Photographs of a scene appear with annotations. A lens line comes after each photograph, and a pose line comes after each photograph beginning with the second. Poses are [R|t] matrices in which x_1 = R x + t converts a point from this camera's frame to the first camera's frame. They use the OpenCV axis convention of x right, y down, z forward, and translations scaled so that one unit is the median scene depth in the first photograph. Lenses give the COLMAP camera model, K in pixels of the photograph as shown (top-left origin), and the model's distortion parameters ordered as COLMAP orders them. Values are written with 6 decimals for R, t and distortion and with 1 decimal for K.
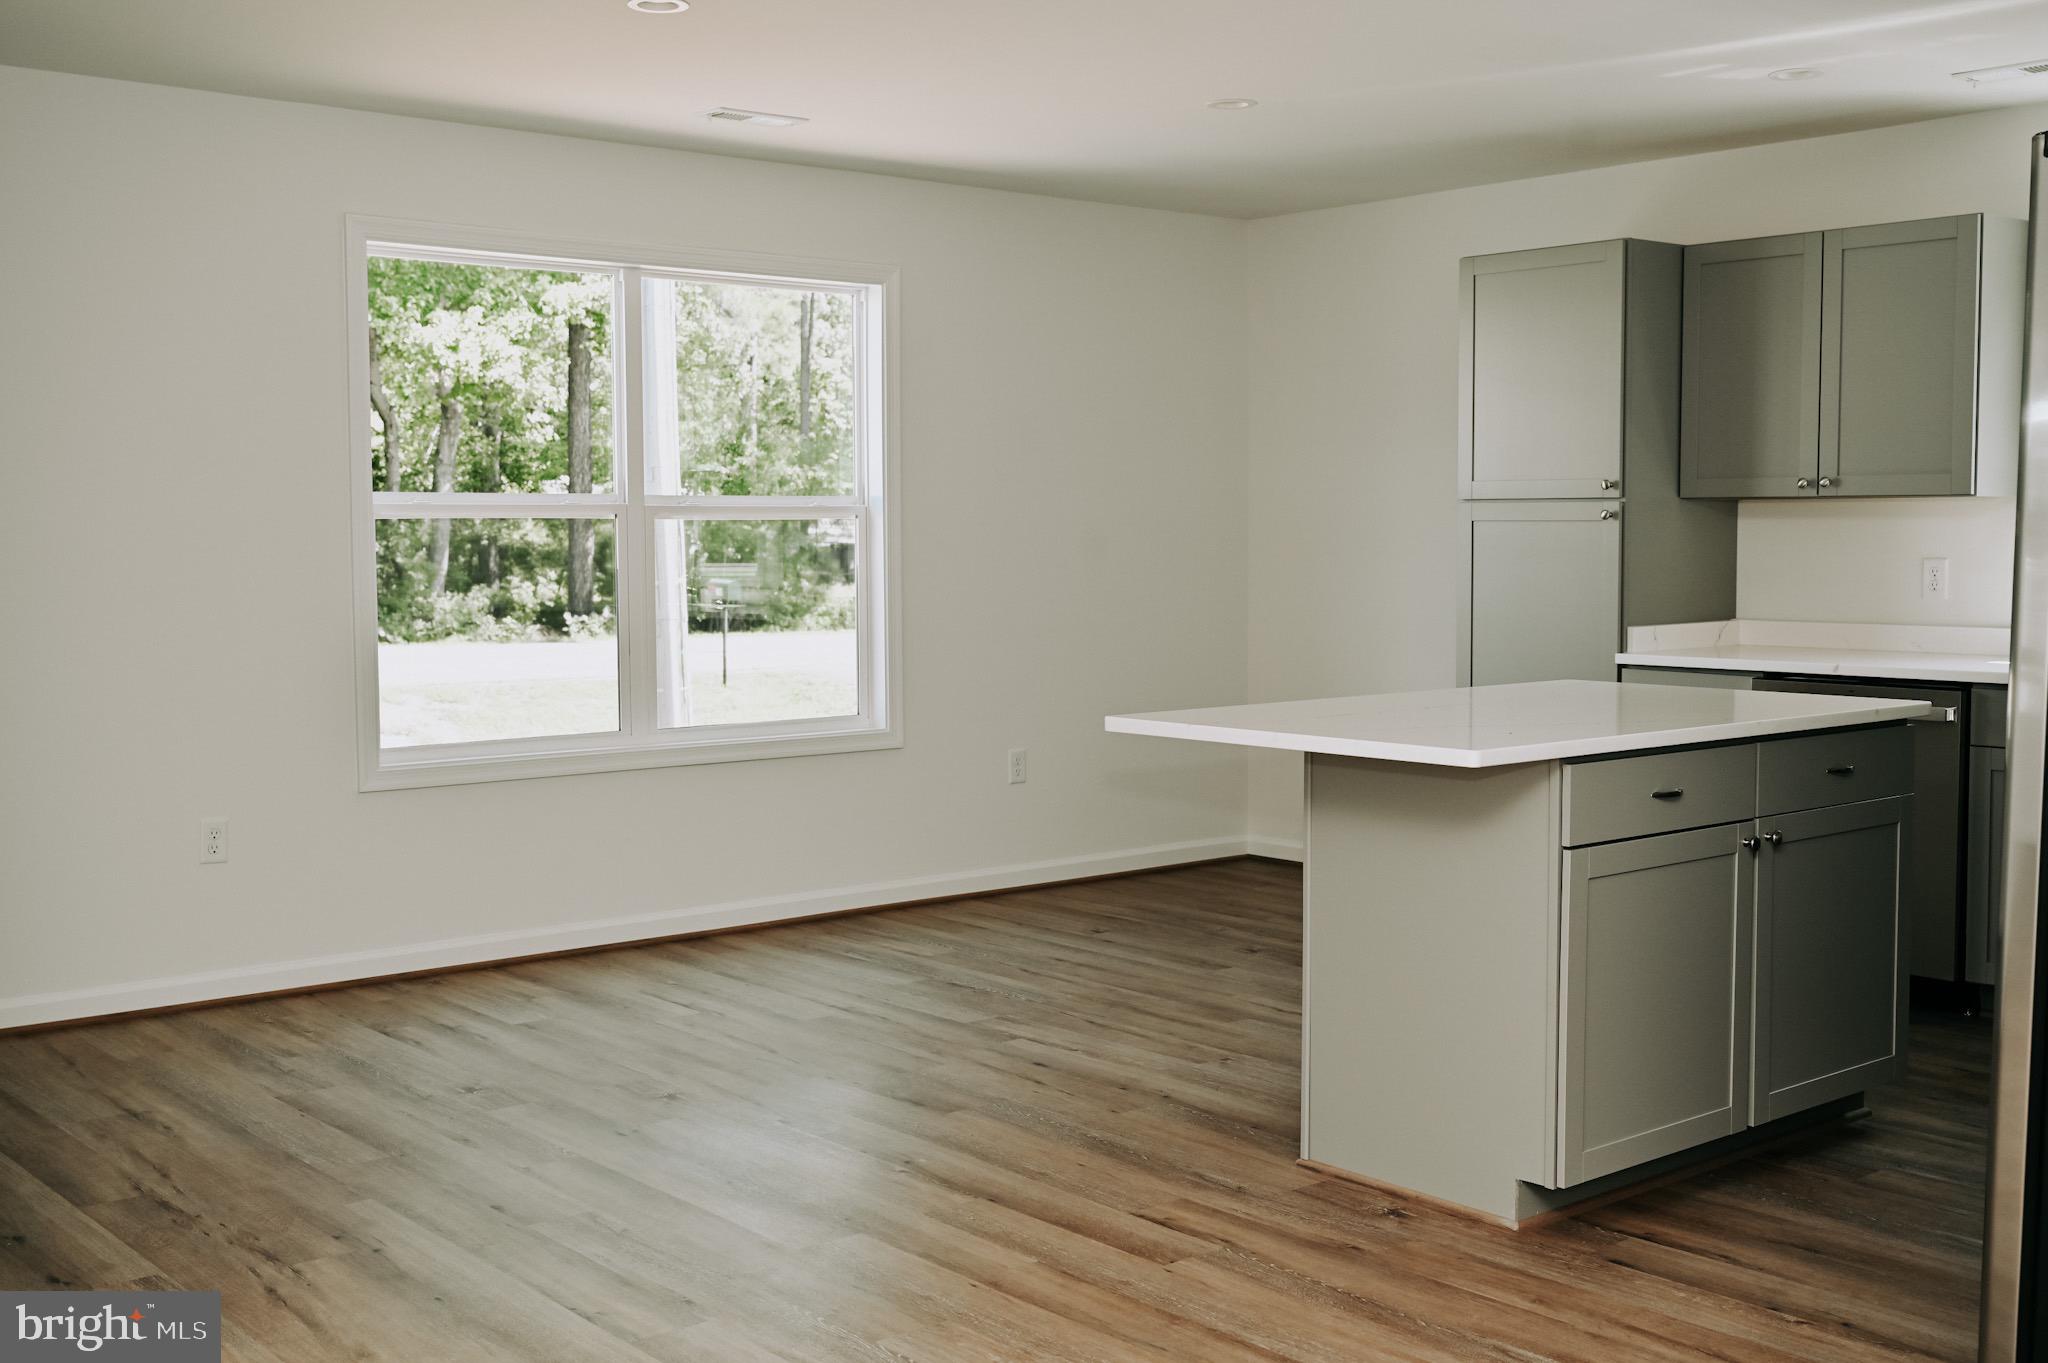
lens RADIAL K [[2215.3, 0, 1024.0], [0, 2215.3, 681.5], [0, 0, 1]] dist [-0.003981, 0.006656]
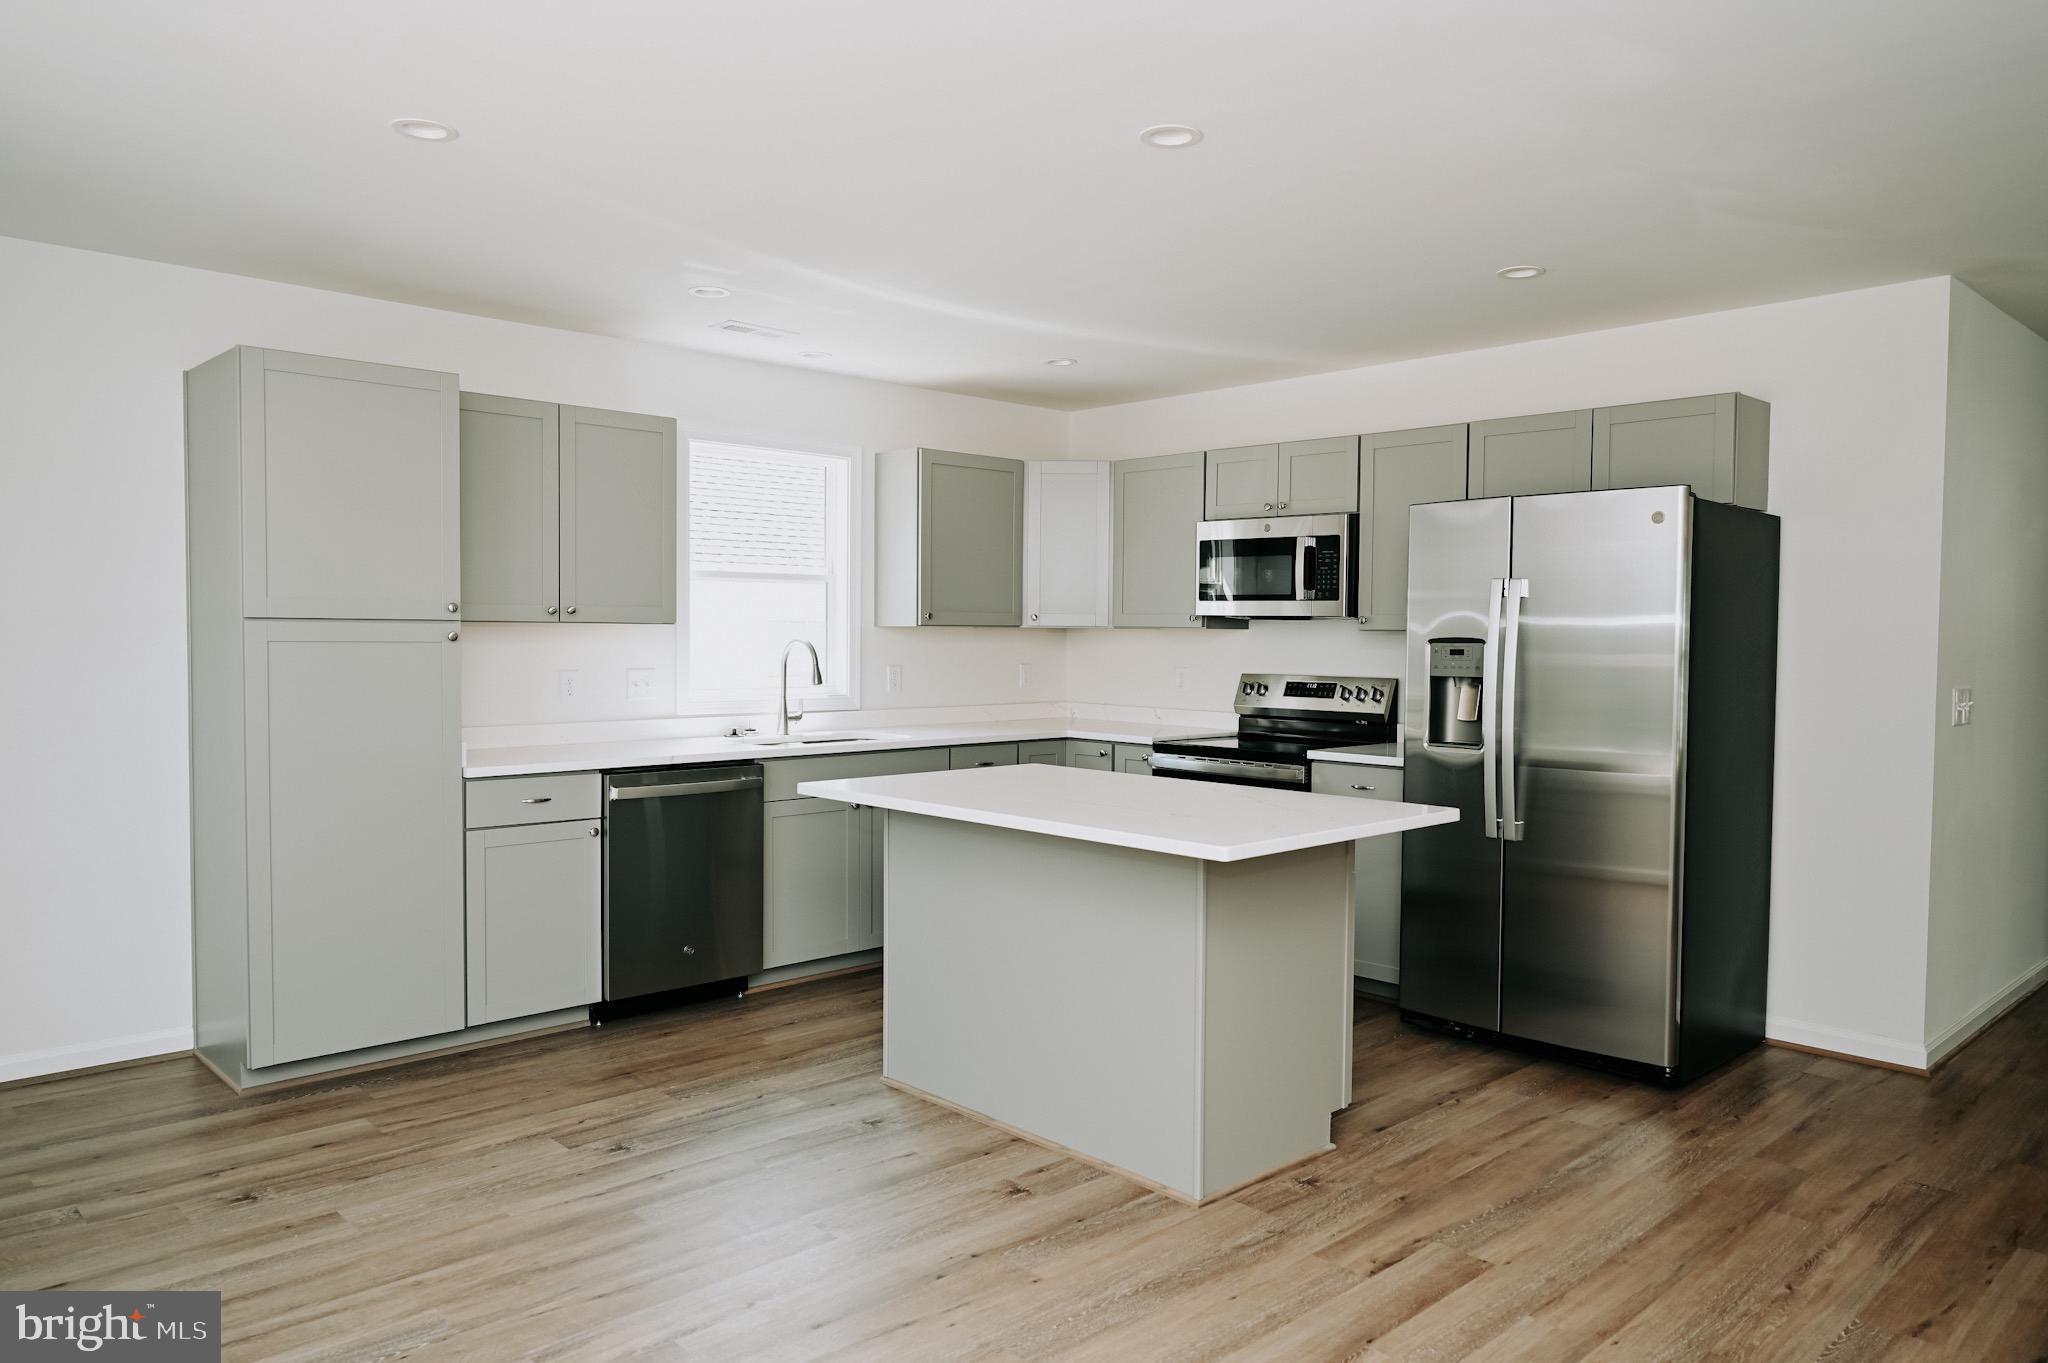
lens RADIAL K [[1384.3, 0, 1024.0], [0, 1384.3, 681.5], [0, 0, 1]] dist [-0.001850, -0.002297]
pose [[-0.059351, -0.032543, 0.997707, -0.526457], [0.064457, 0.997258, 0.036363, -0.079117], [-0.996154, 0.066467, -0.057091, 1.006345]]
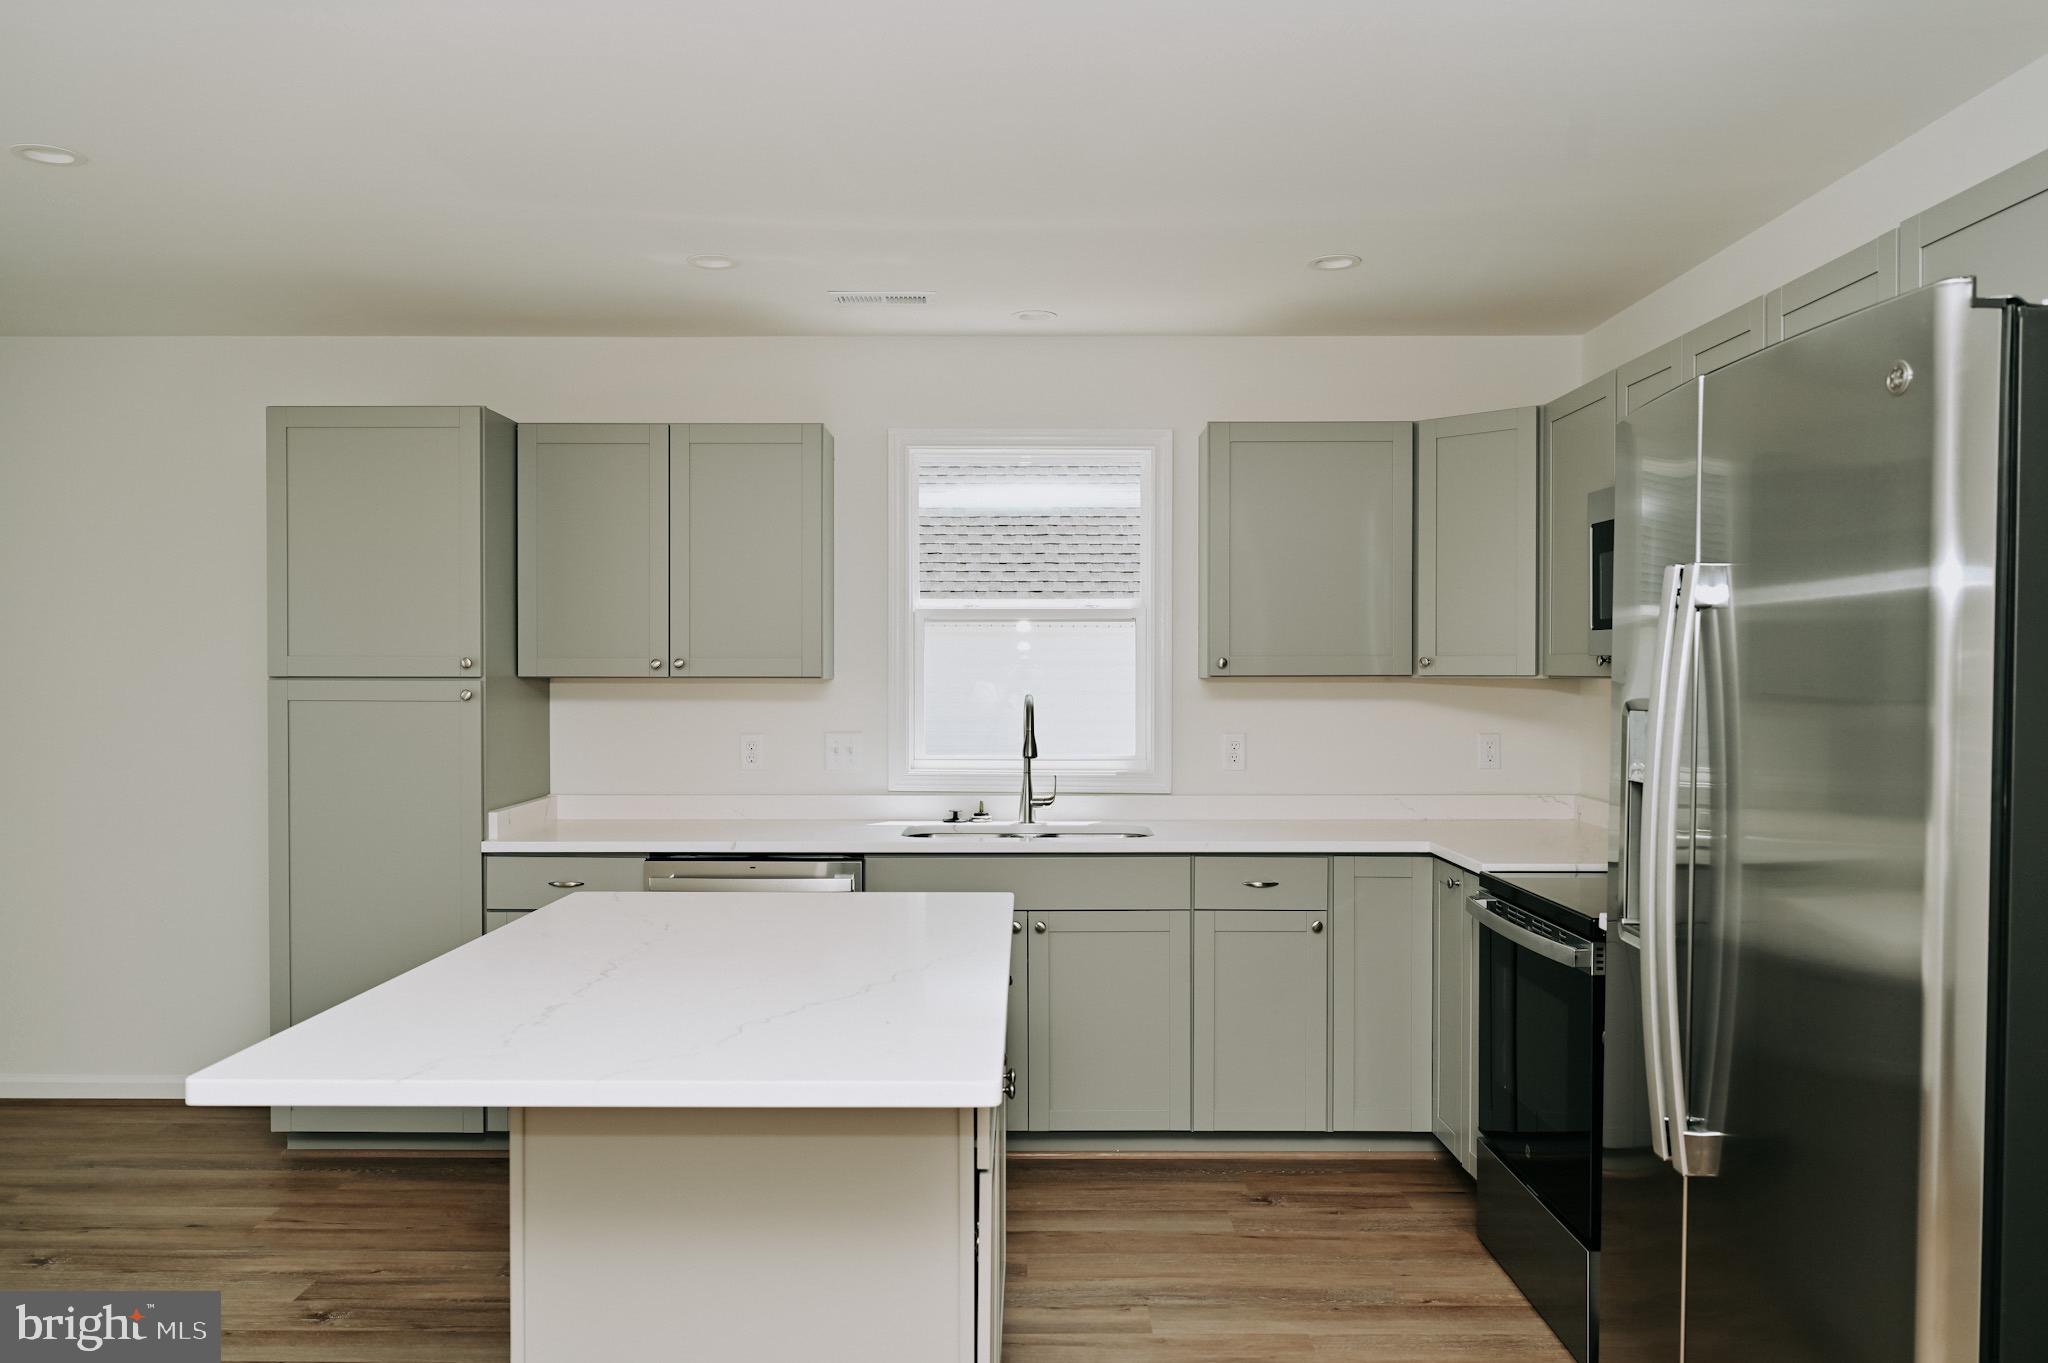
lens RADIAL K [[1527.5, 0, 1011.2], [0, 1527.5, 707.1], [0, 0, 1]] dist [-0.003561, 0.001362]
pose [[0.657566, -0.007393, 0.753360, -0.096816], [0.052977, 0.997930, -0.036448, -0.044652], [-0.751532, 0.063877, 0.656597, 0.521451]]
